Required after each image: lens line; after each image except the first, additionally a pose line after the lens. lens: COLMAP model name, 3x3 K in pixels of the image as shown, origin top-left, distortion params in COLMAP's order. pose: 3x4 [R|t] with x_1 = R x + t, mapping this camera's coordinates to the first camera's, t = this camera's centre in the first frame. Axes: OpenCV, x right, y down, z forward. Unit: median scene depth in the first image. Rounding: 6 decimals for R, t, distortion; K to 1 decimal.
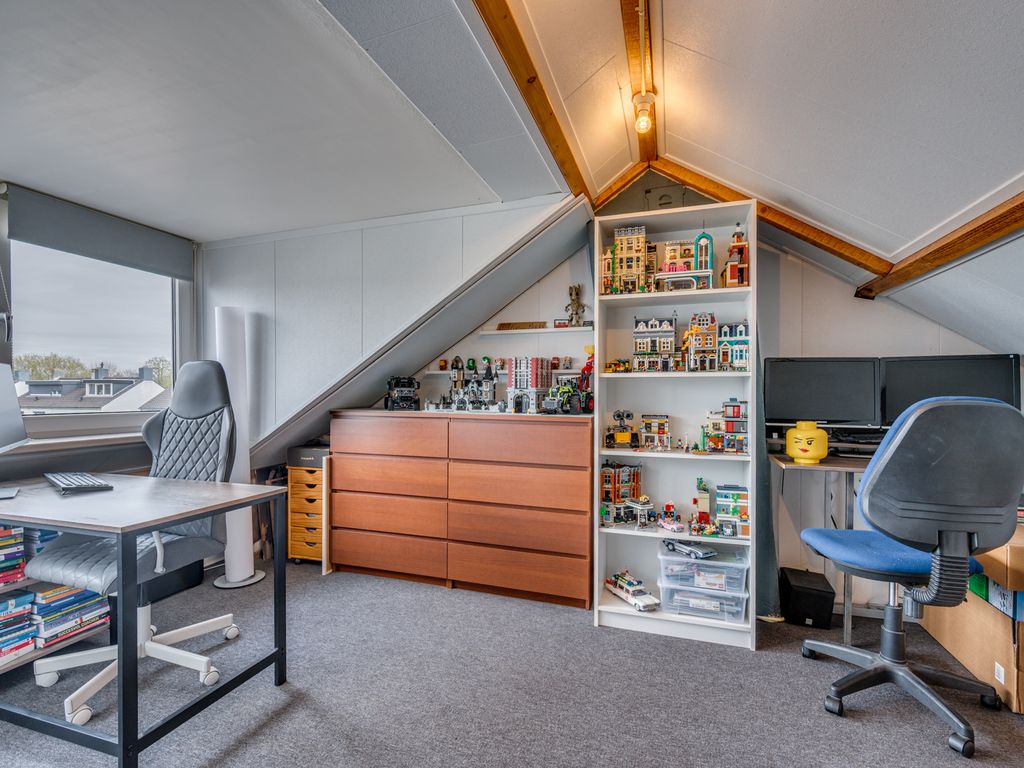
lens RADIAL K [[465.6, 0, 512.0], [0, 465.6, 384.0], [0, 0, 1]] dist [-0.000925, -0.000245]
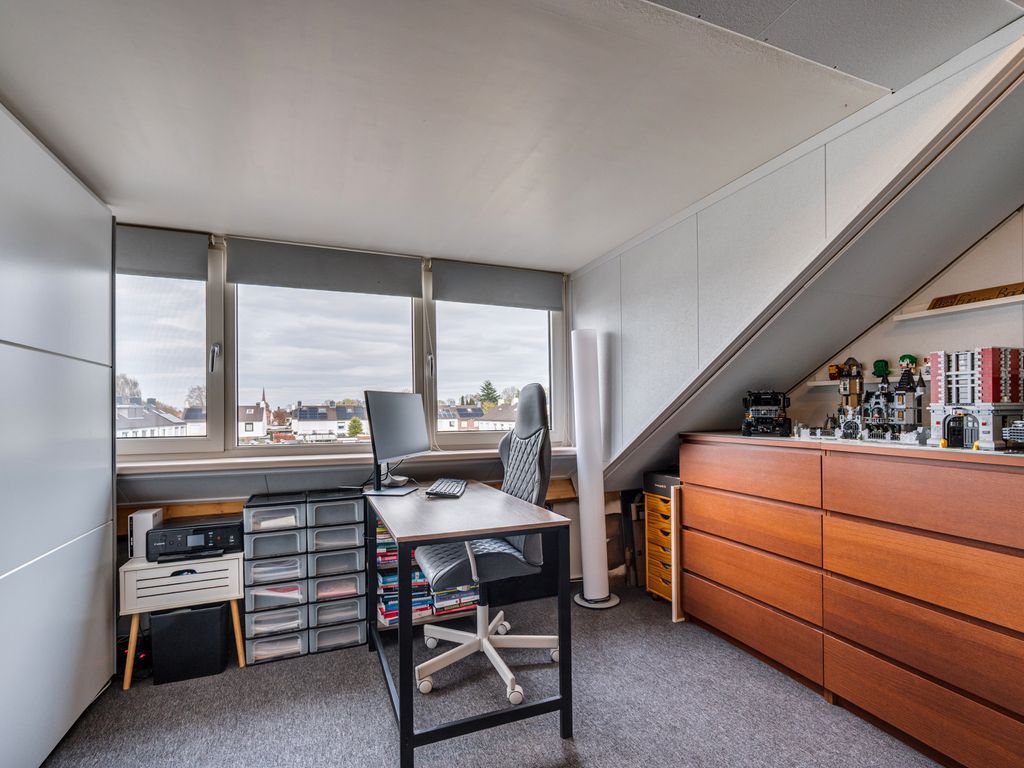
lens RADIAL K [[488.4, 0, 514.2], [0, 488.4, 402.4], [0, 0, 1]] dist [0.000080, 0.000566]
pose [[0.662321, -0.021295, -0.748917, 0.095233], [0.021709, 0.999722, -0.009228, 0.000733], [0.748905, -0.010146, 0.662599, 0.179123]]
